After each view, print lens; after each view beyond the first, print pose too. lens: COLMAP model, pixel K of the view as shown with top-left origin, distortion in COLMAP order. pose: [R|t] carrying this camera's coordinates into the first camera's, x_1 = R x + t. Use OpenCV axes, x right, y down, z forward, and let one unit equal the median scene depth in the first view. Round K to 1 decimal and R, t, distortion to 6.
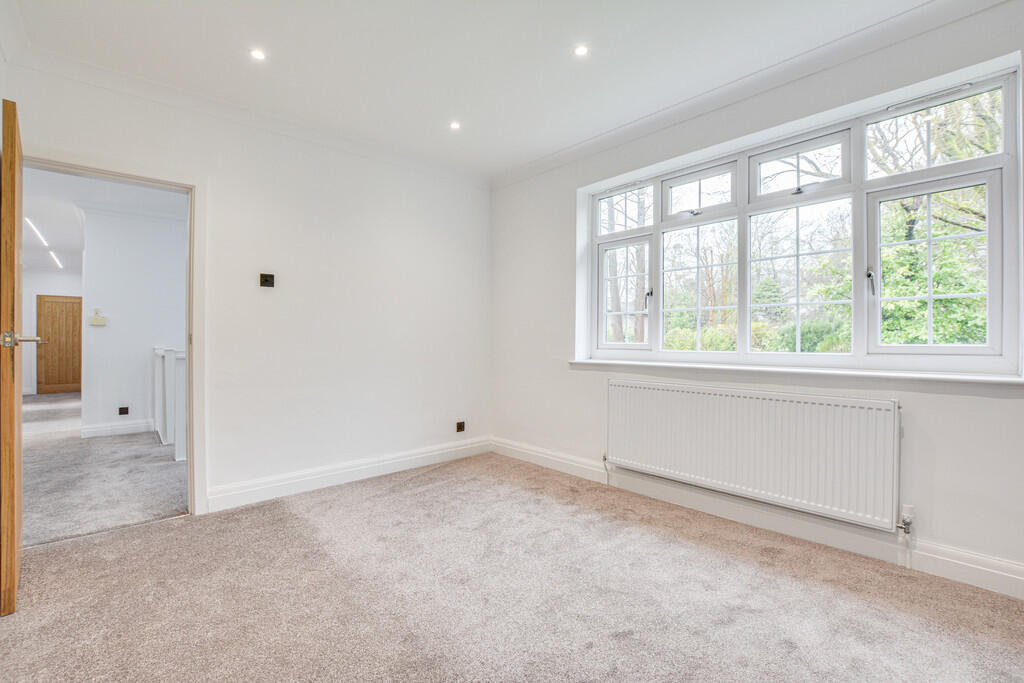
lens RADIAL K [[477.8, 0, 510.0], [0, 477.8, 336.6], [0, 0, 1]] dist [0.004613, -0.000631]
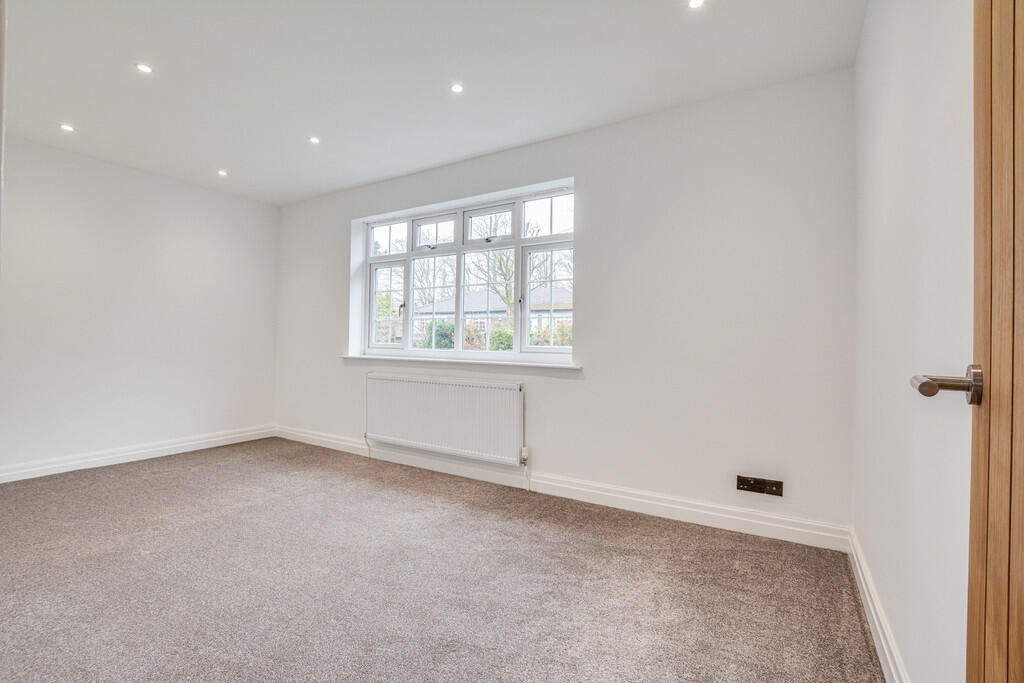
lens RADIAL K [[454.1, 0, 521.7], [0, 454.1, 332.2], [0, 0, 1]] dist [-0.028439, 0.002157]
pose [[0.947197, 0.025661, 0.319622, 0.222136], [-0.021003, 0.999617, -0.018012, -0.002021], [-0.319962, 0.010347, 0.947374, -0.278388]]
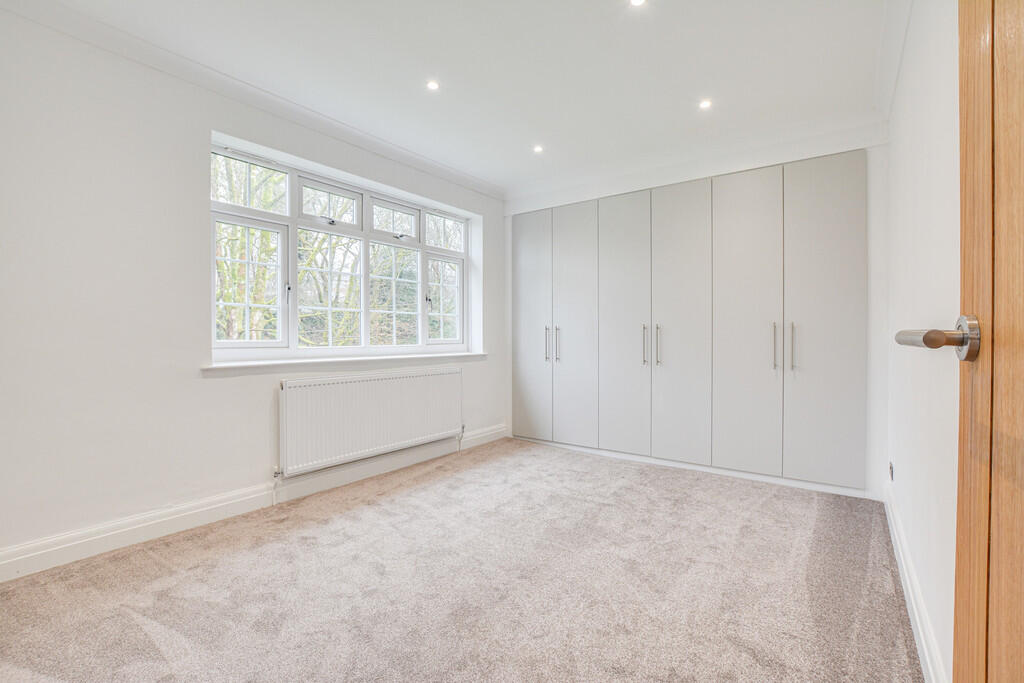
lens RADIAL K [[454.1, 0, 510.0], [0, 454.1, 345.5], [0, 0, 1]] dist [-0.028439, 0.002157]
pose [[-0.207973, -0.019522, 0.977940, -0.727276], [-0.005032, 0.999809, 0.018889, 0.004892], [-0.978122, -0.000992, -0.208031, 0.807248]]
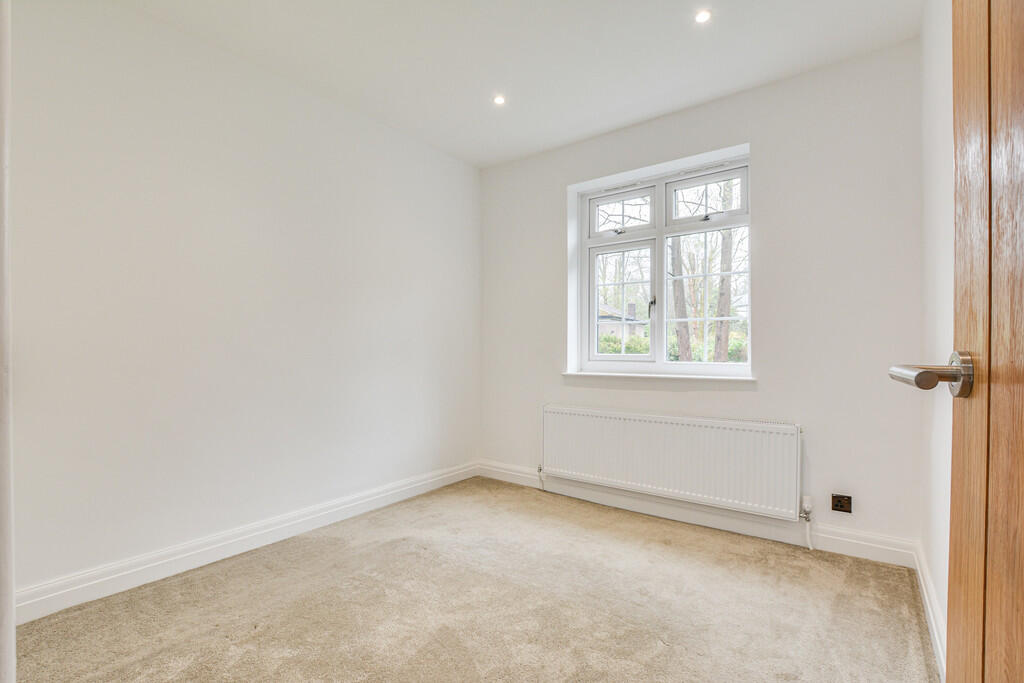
lens RADIAL K [[454.1, 0, 510.0], [0, 454.1, 349.7], [0, 0, 1]] dist [-0.028439, 0.002157]
pose [[0.976374, 0.005809, 0.216010, -0.066172], [-0.006608, 0.999974, 0.002978, 0.001132], [-0.215987, -0.004335, 0.976387, 0.076632]]
